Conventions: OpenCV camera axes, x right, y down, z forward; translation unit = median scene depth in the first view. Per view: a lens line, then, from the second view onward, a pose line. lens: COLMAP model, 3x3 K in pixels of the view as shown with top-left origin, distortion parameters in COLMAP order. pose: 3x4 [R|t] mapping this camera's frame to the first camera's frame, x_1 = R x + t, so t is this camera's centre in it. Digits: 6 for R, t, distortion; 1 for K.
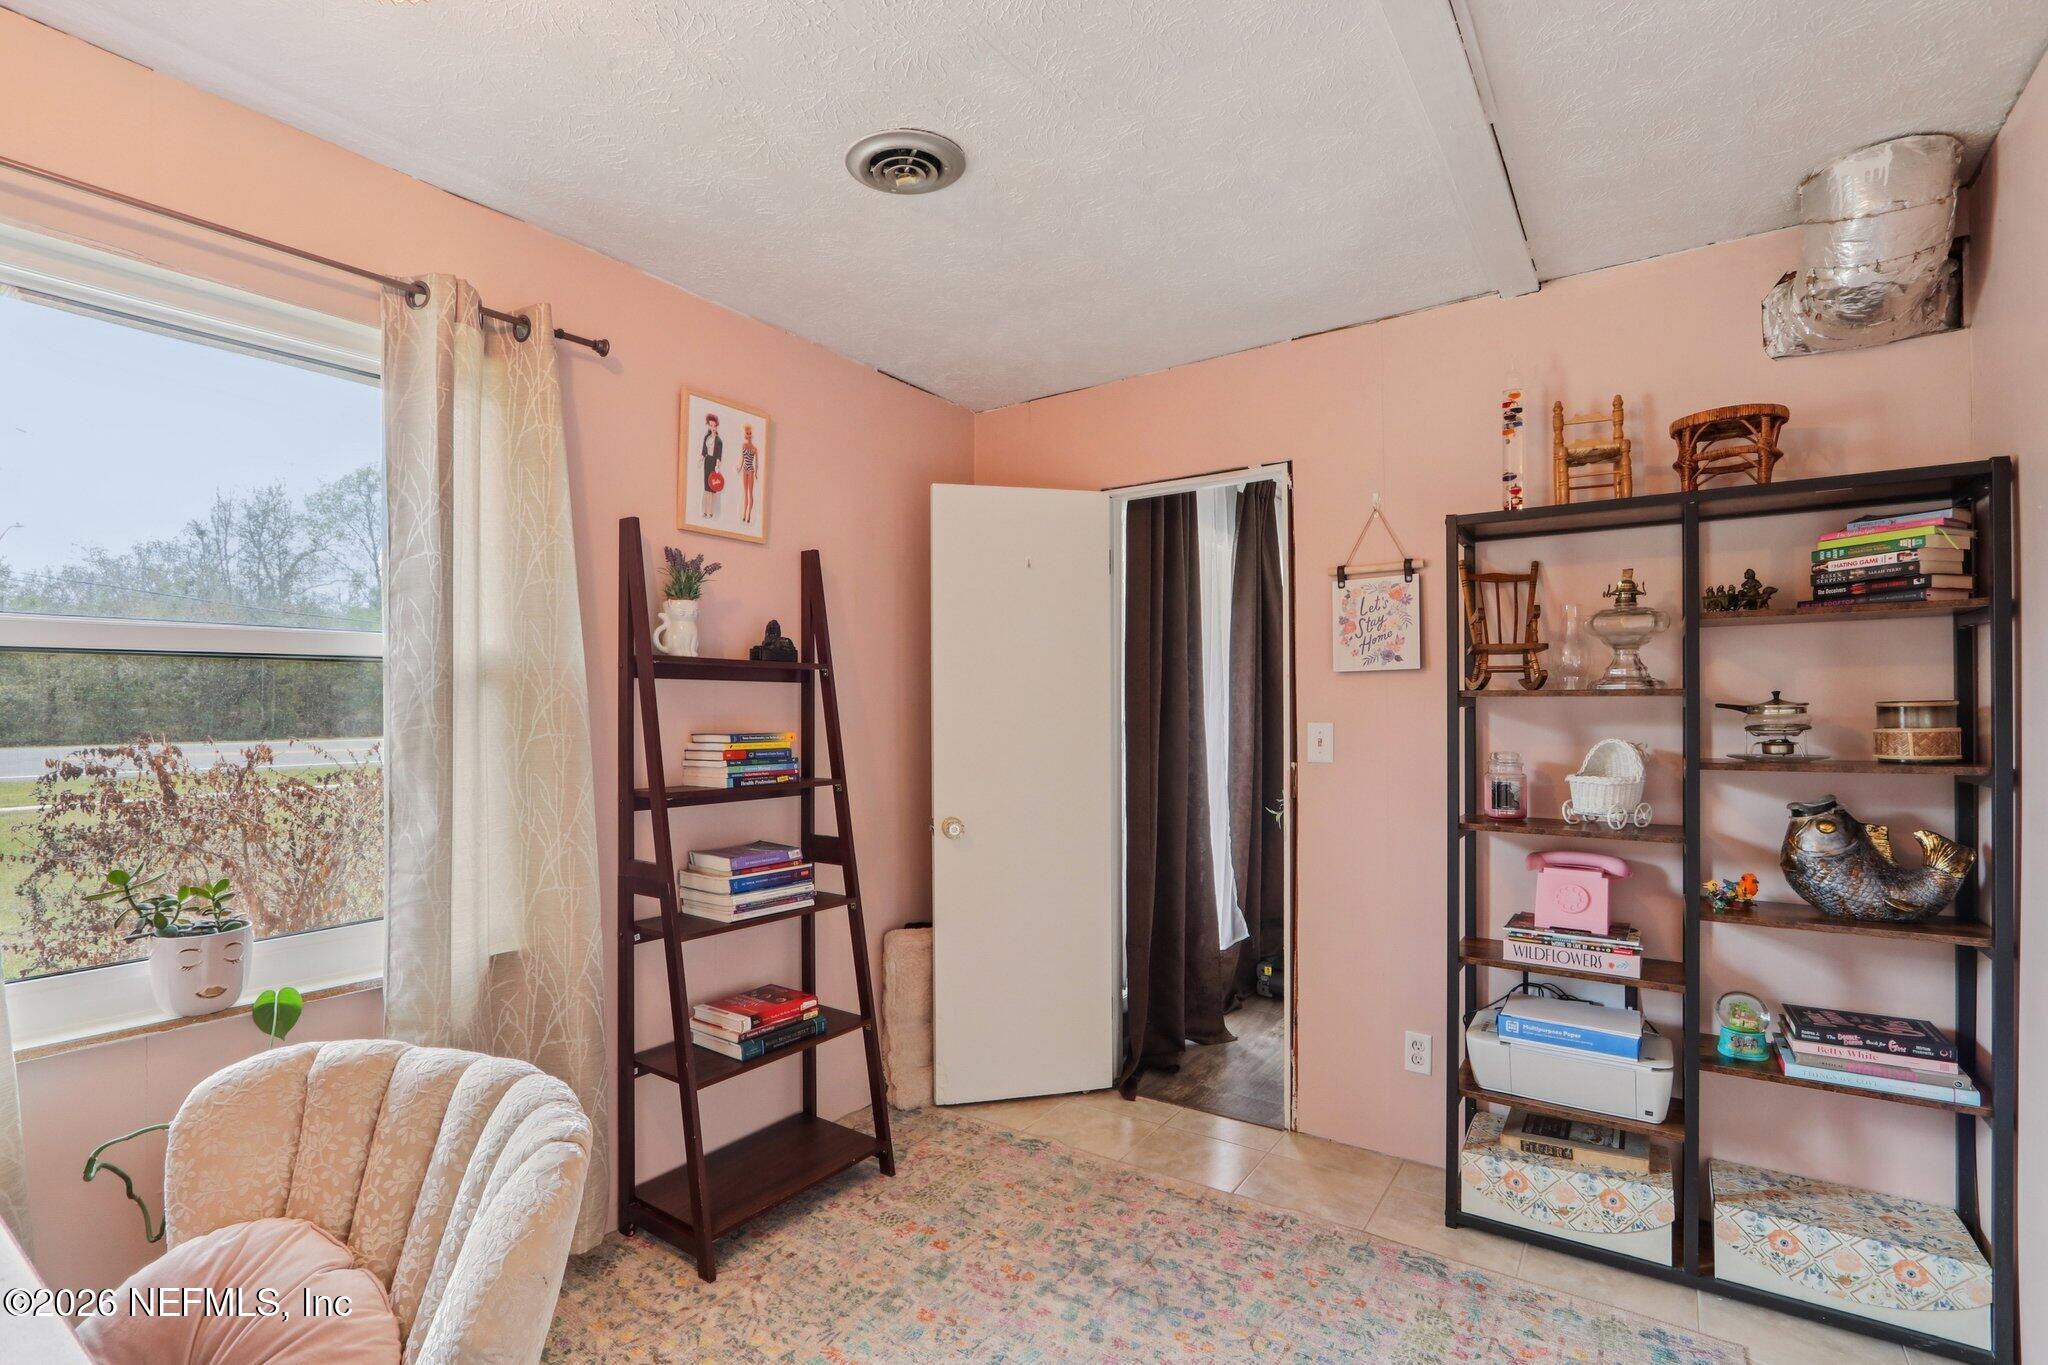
lens RADIAL K [[958.9, 0, 1022.4], [0, 958.9, 692.1], [0, 0, 1]] dist [-0.014814, 0.002407]
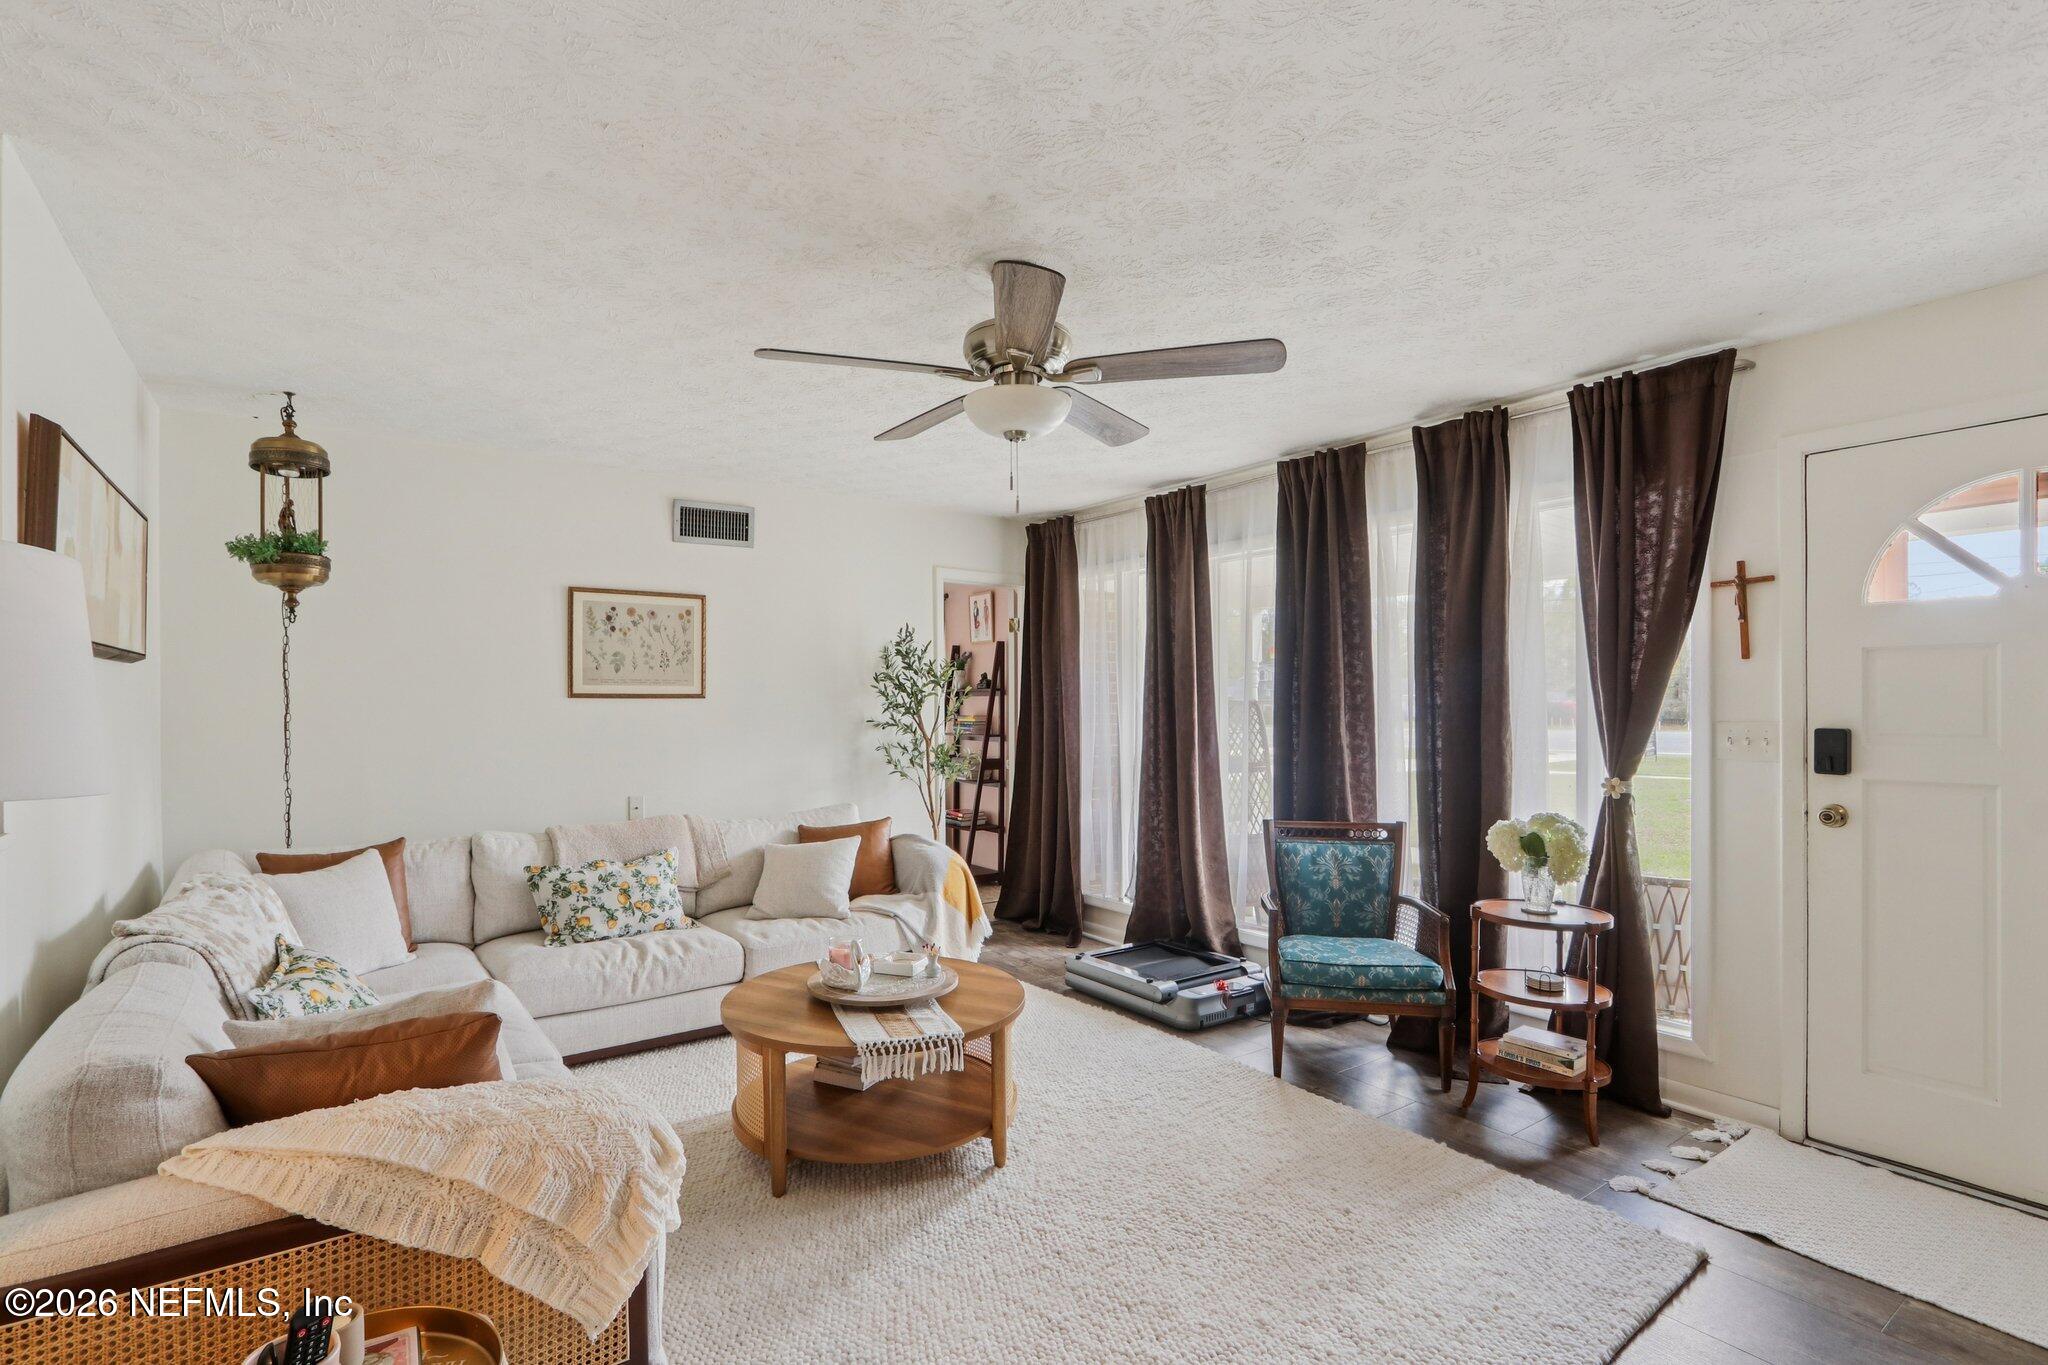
lens RADIAL K [[958.9, 0, 1025.4], [0, 958.9, 688.2], [0, 0, 1]] dist [-0.014814, 0.002407]
pose [[-0.323198, -0.004781, -0.946319, 2.303920], [0.009056, 0.999926, -0.008145, -0.007437], [0.946288, -0.011202, -0.323131, 2.044913]]
